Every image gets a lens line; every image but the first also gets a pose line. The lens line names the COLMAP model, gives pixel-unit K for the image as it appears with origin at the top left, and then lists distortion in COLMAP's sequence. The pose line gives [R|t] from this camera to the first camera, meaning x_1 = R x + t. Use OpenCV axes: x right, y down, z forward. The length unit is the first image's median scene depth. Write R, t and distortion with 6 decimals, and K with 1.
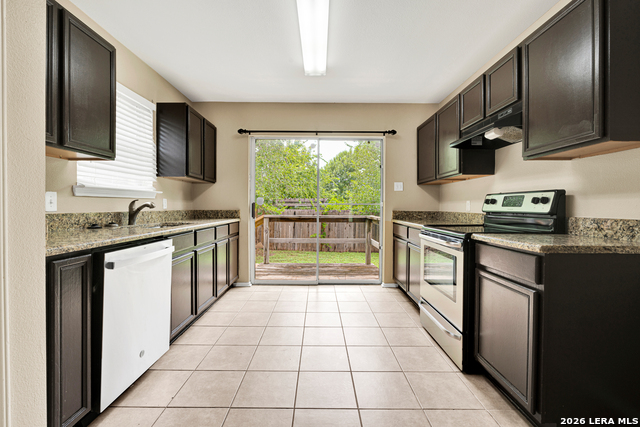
lens RADIAL K [[280.4, 0, 318.2], [0, 280.4, 209.3], [0, 0, 1]] dist [0.004300, 0.000464]
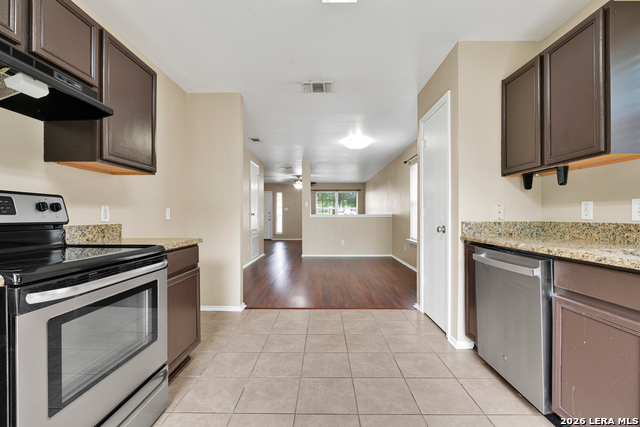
lens RADIAL K [[280.4, 0, 320.4], [0, 280.4, 214.9], [0, 0, 1]] dist [0.004300, 0.000464]
pose [[-0.999943, -0.000722, 0.010627, 0.037787], [-0.000663, 0.999984, 0.005564, -0.016024], [-0.010631, 0.005557, -0.999928, 2.048091]]
